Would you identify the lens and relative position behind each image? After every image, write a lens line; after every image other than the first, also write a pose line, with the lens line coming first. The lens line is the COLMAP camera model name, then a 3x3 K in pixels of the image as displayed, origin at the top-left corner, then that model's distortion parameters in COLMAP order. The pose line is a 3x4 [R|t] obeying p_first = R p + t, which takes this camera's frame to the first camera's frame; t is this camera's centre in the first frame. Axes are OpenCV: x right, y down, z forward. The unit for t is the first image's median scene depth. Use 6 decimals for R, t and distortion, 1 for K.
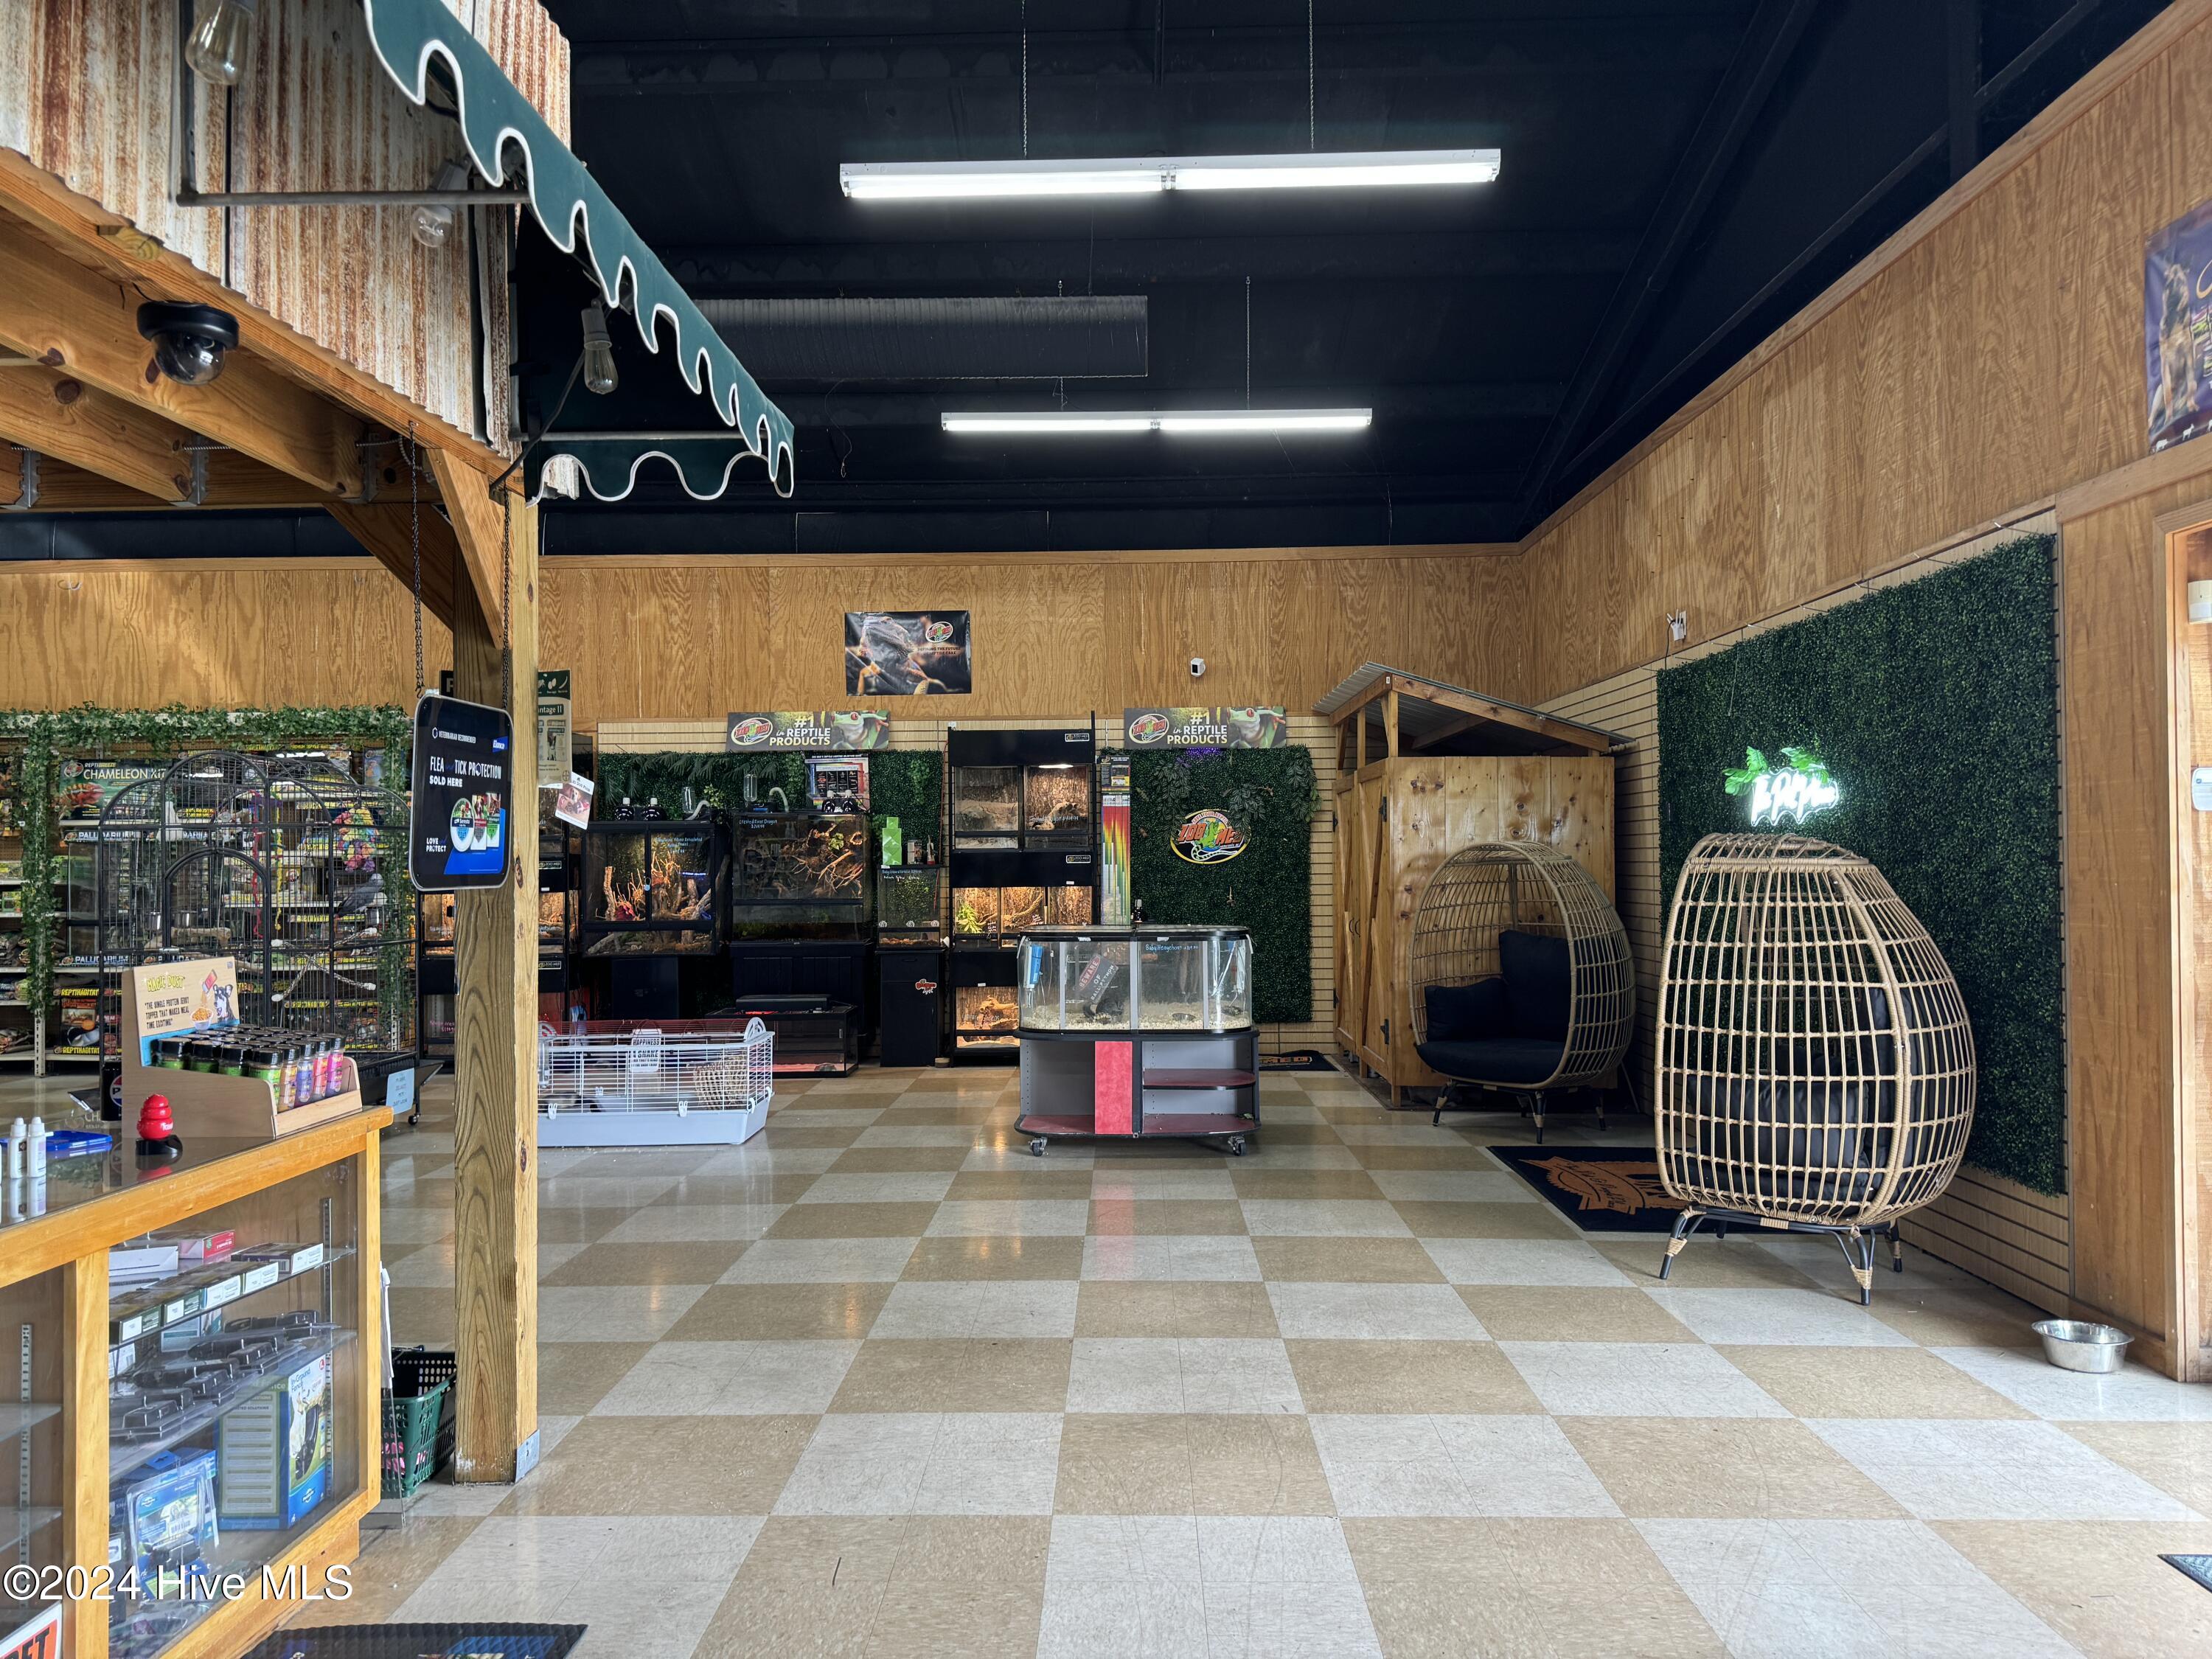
lens RADIAL K [[1581.3, 0, 1106.0], [0, 1581.3, 829.5], [0, 0, 1]] dist [0.114786, -0.165711]
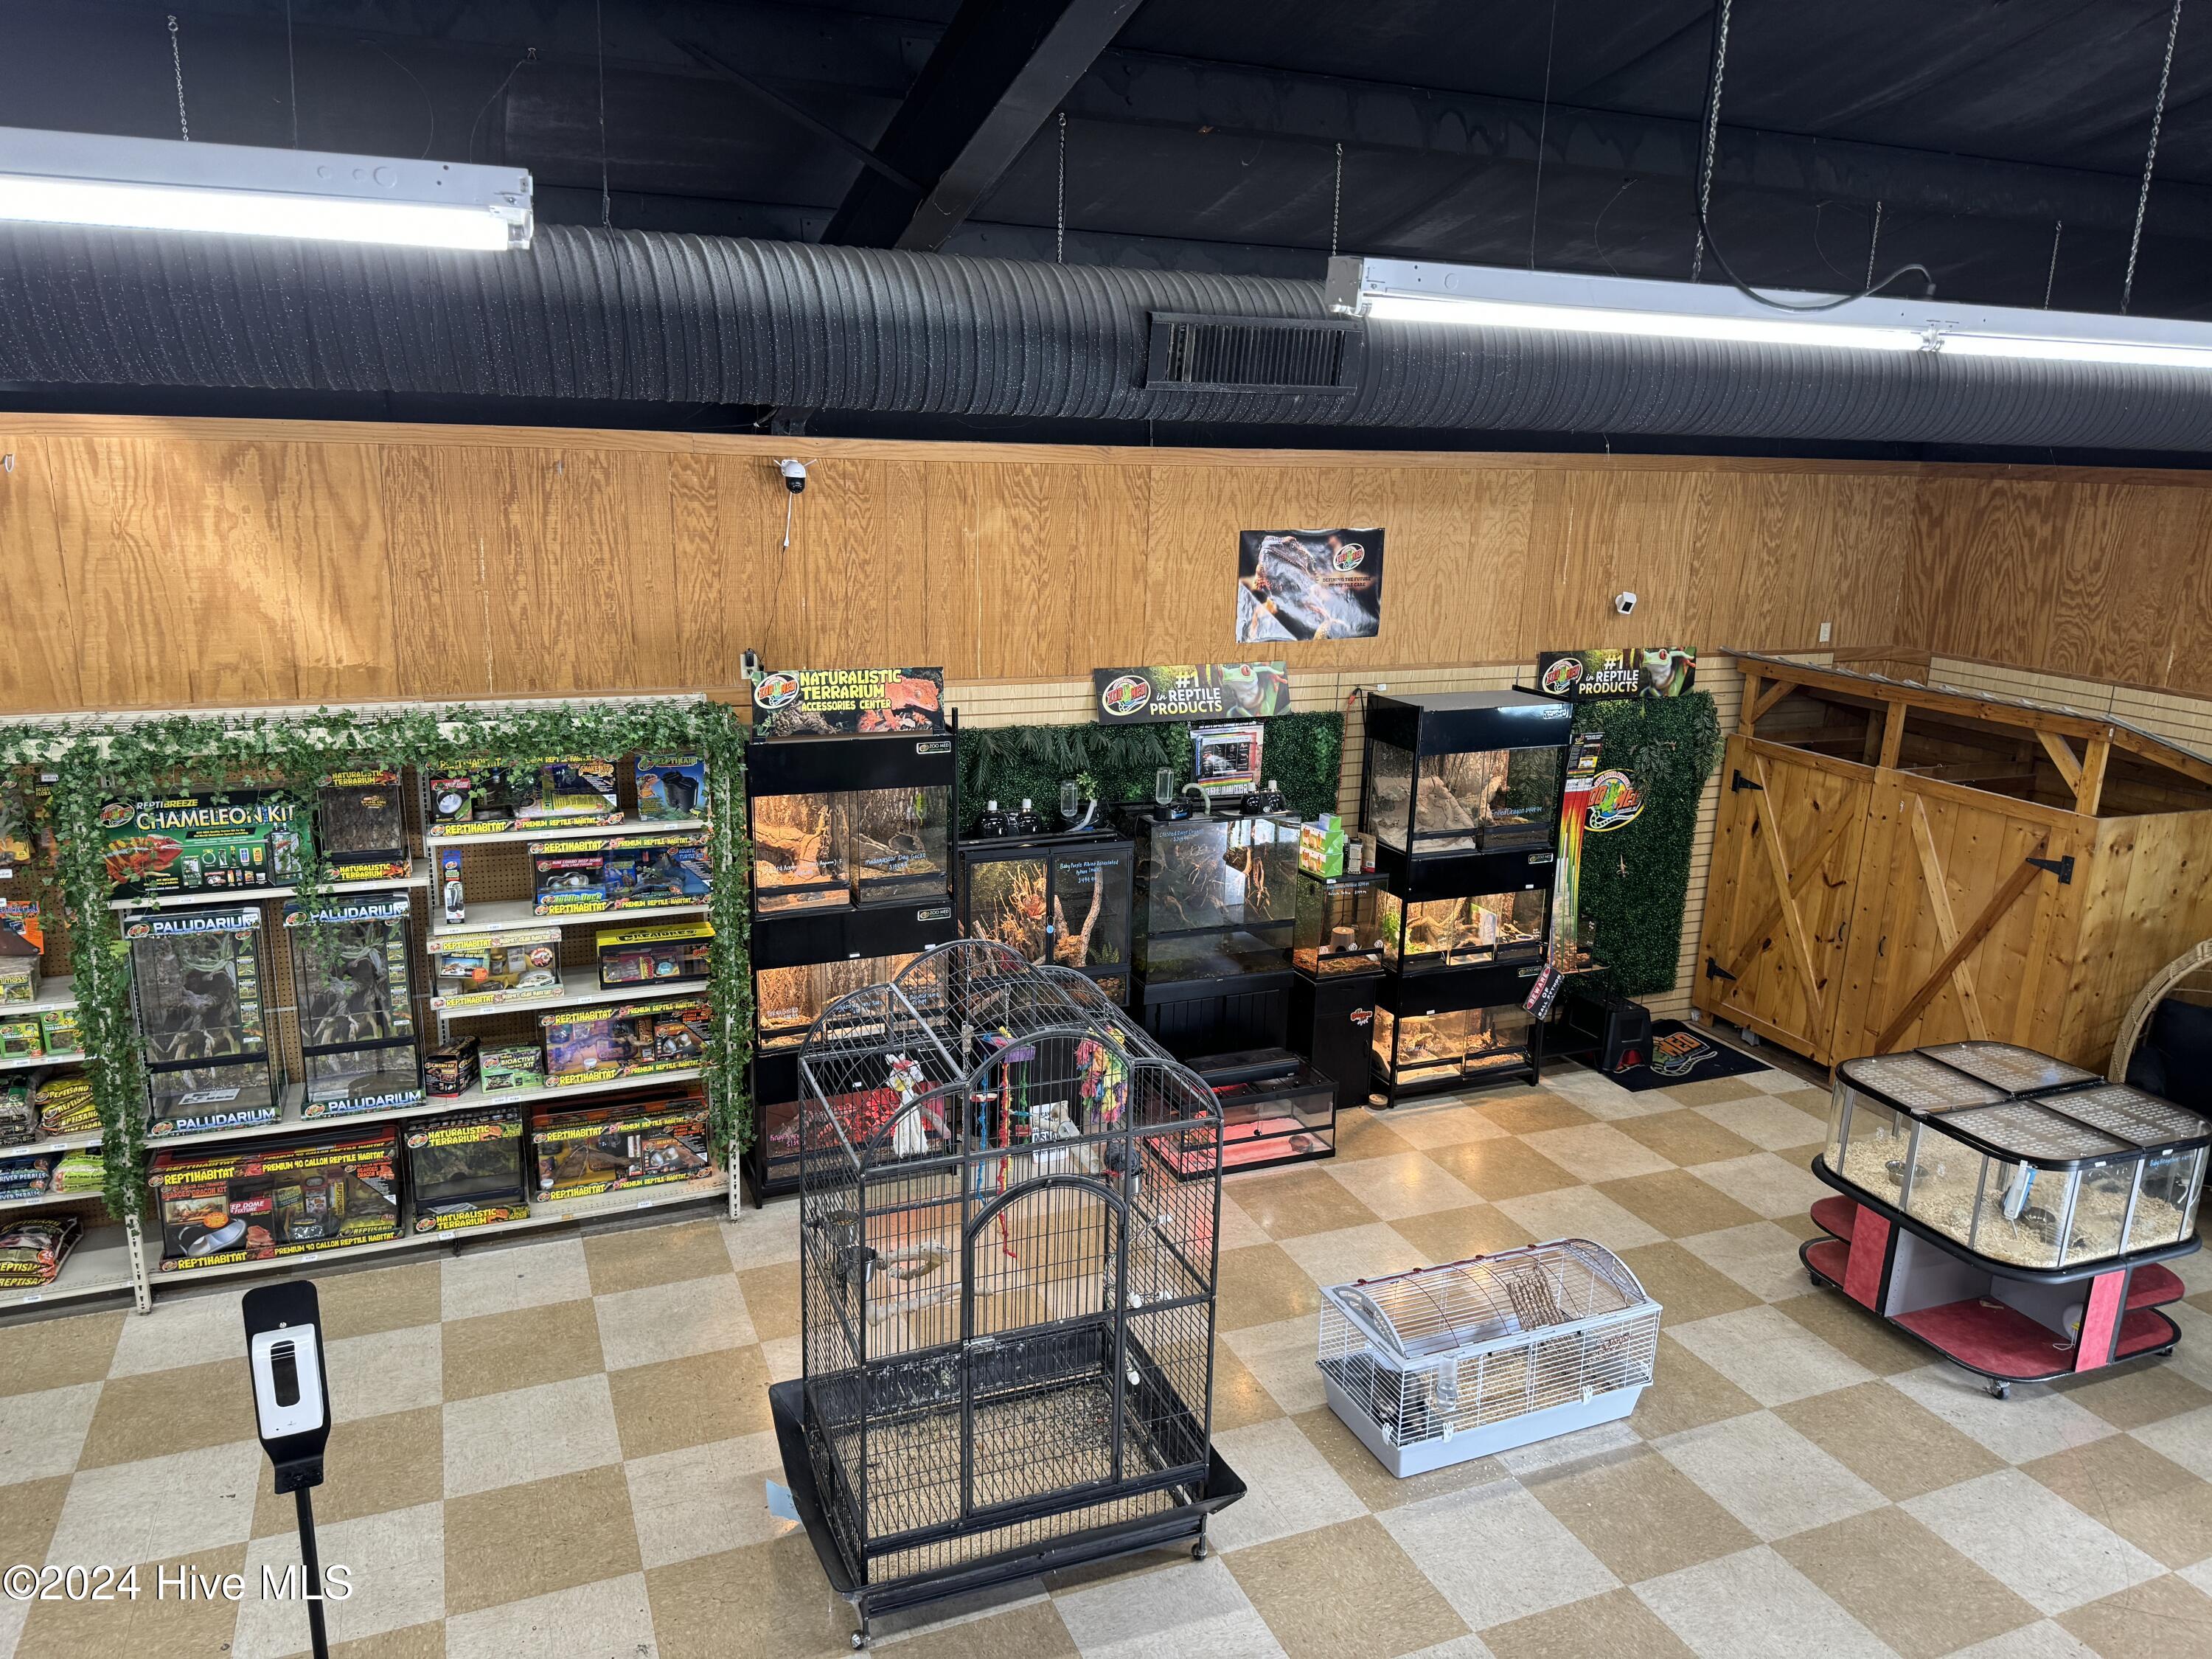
lens RADIAL K [[1581.3, 0, 1106.0], [0, 1581.3, 829.5], [0, 0, 1]] dist [0.114786, -0.165711]
pose [[0.917791, -0.062956, 0.392042, -0.524881], [-0.044002, 0.965143, 0.257998, -0.191340], [-0.394619, -0.254038, 0.883029, 0.334828]]
